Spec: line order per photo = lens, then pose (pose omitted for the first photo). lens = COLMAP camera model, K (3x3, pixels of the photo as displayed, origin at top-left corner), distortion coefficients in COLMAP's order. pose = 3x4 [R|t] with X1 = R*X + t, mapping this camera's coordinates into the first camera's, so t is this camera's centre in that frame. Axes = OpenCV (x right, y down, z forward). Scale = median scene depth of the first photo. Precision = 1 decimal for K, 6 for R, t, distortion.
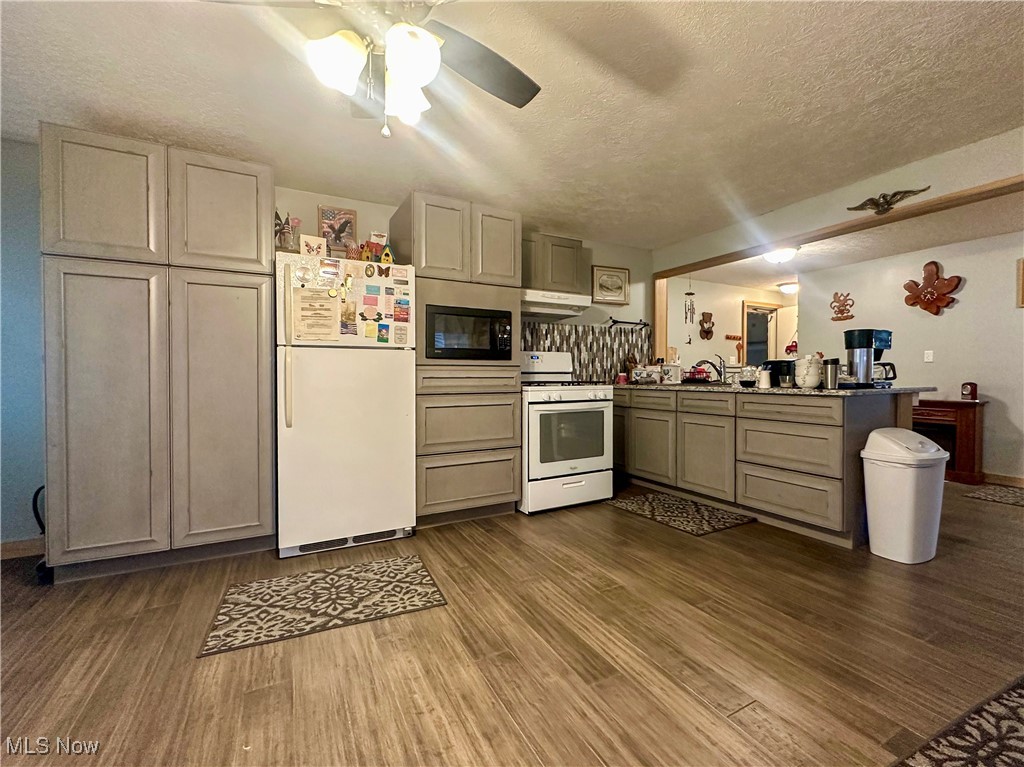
lens RADIAL K [[445.2, 0, 576.8], [0, 445.2, 384.6], [0, 0, 1]] dist [0.013032, 0.000764]
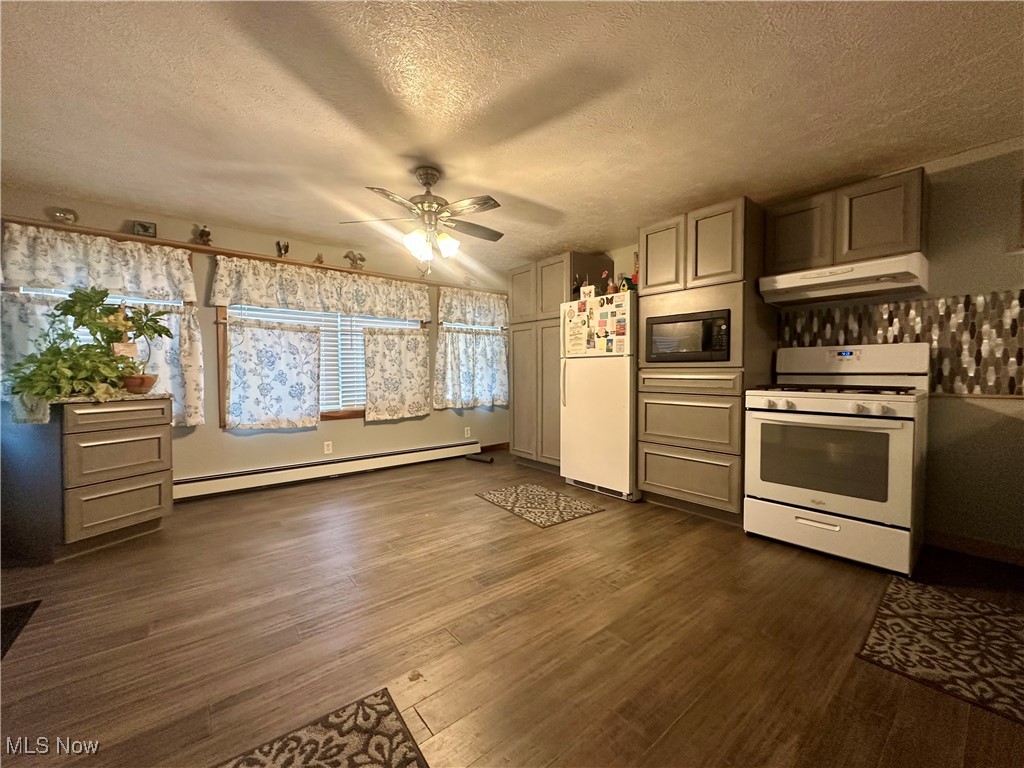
lens RADIAL K [[413.5, 0, 487.2], [0, 413.5, 383.6], [0, 0, 1]] dist [0.014609, -0.001154]
pose [[0.128660, 0.029443, -0.991252, 0.783396], [-0.022683, 0.999385, 0.026741, -0.022856], [0.991429, 0.019044, 0.129248, 0.459673]]
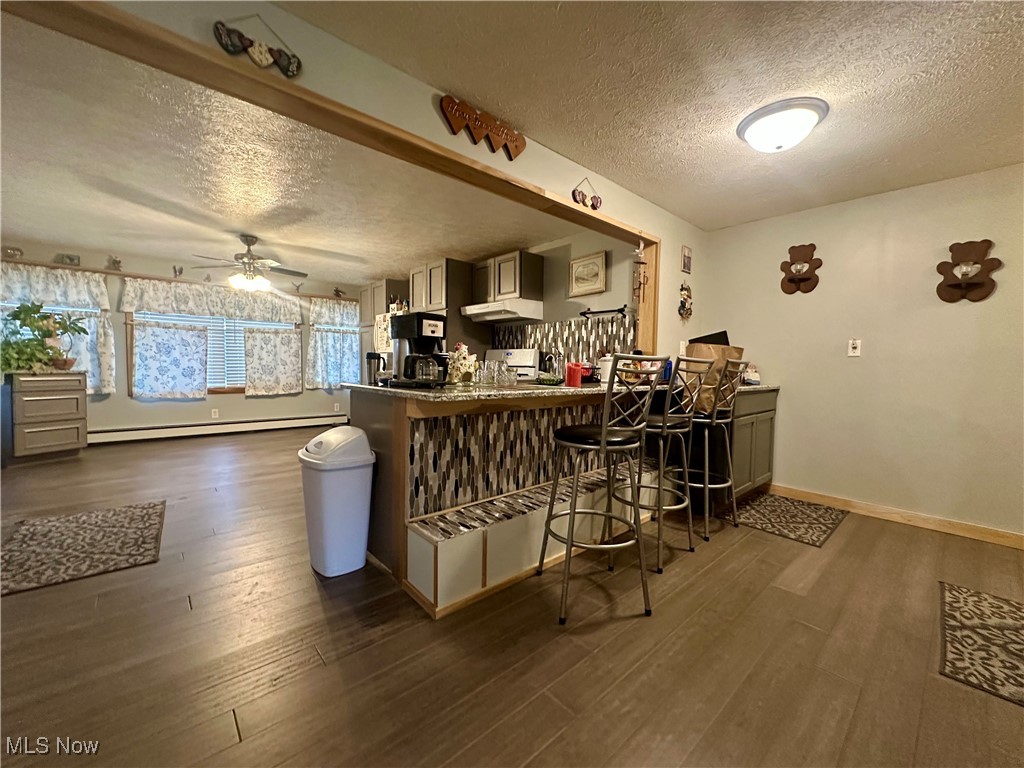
lens RADIAL K [[413.5, 0, 485.6], [0, 413.5, 385.0], [0, 0, 1]] dist [0.014609, -0.001154]
pose [[0.174750, 0.053004, -0.983185, 1.558709], [-0.040845, 0.998081, 0.046548, -0.036589], [0.983765, 0.032024, 0.176579, 1.079370]]
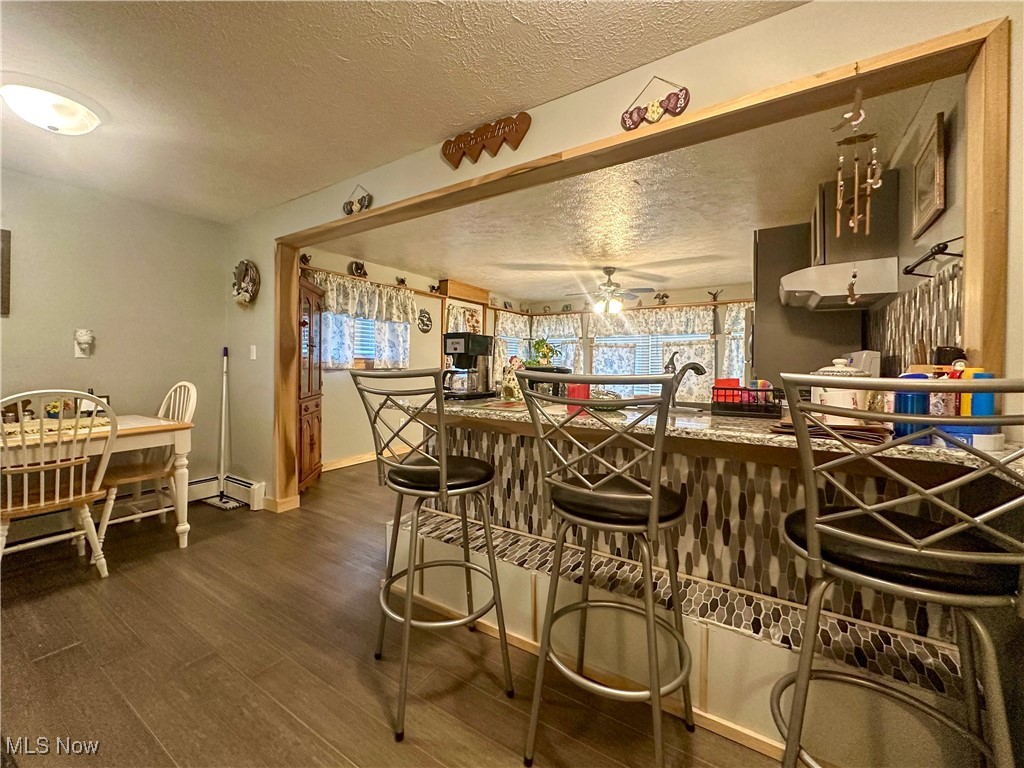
lens RADIAL K [[413.5, 0, 523.2], [0, 413.5, 375.4], [0, 0, 1]] dist [0.014609, -0.001154]
pose [[-0.885563, 0.003781, -0.464504, 1.015641], [-0.020719, 0.998650, 0.047629, -0.088003], [0.464057, 0.051802, -0.884289, 2.003323]]
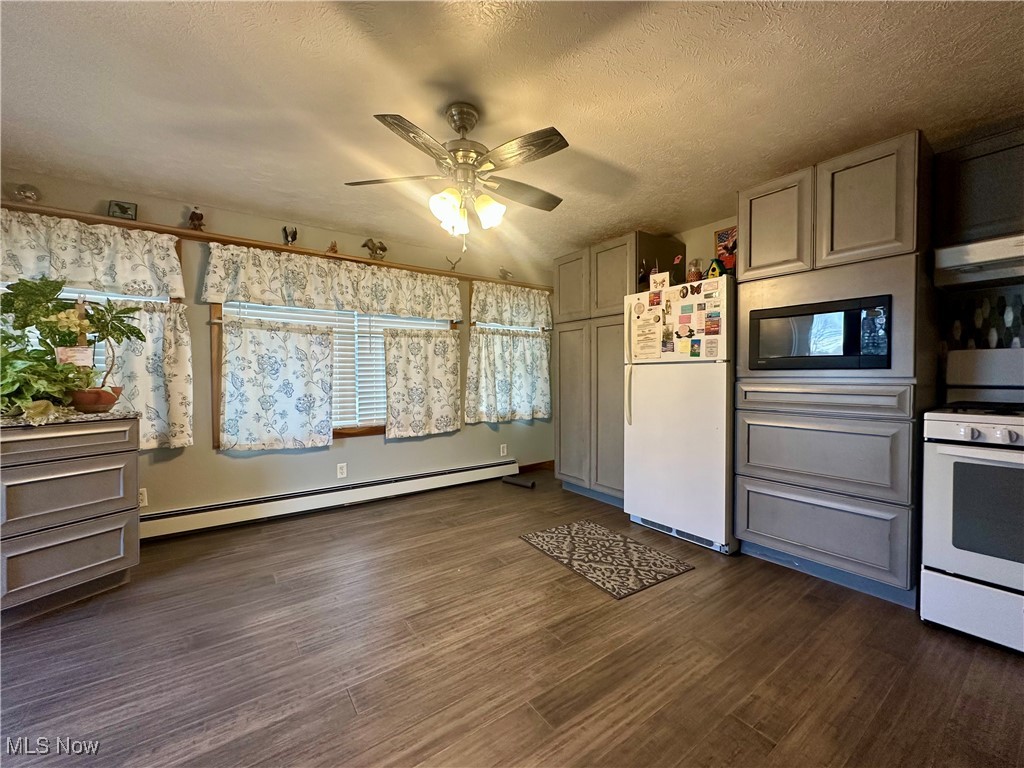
lens RADIAL K [[413.5, 0, 488.0], [0, 413.5, 384.9], [0, 0, 1]] dist [0.014609, -0.001154]
pose [[0.064510, 0.023184, -0.997648, 0.513357], [-0.022615, 0.999507, 0.021765, -0.037772], [0.997661, 0.021158, 0.065003, 0.445570]]
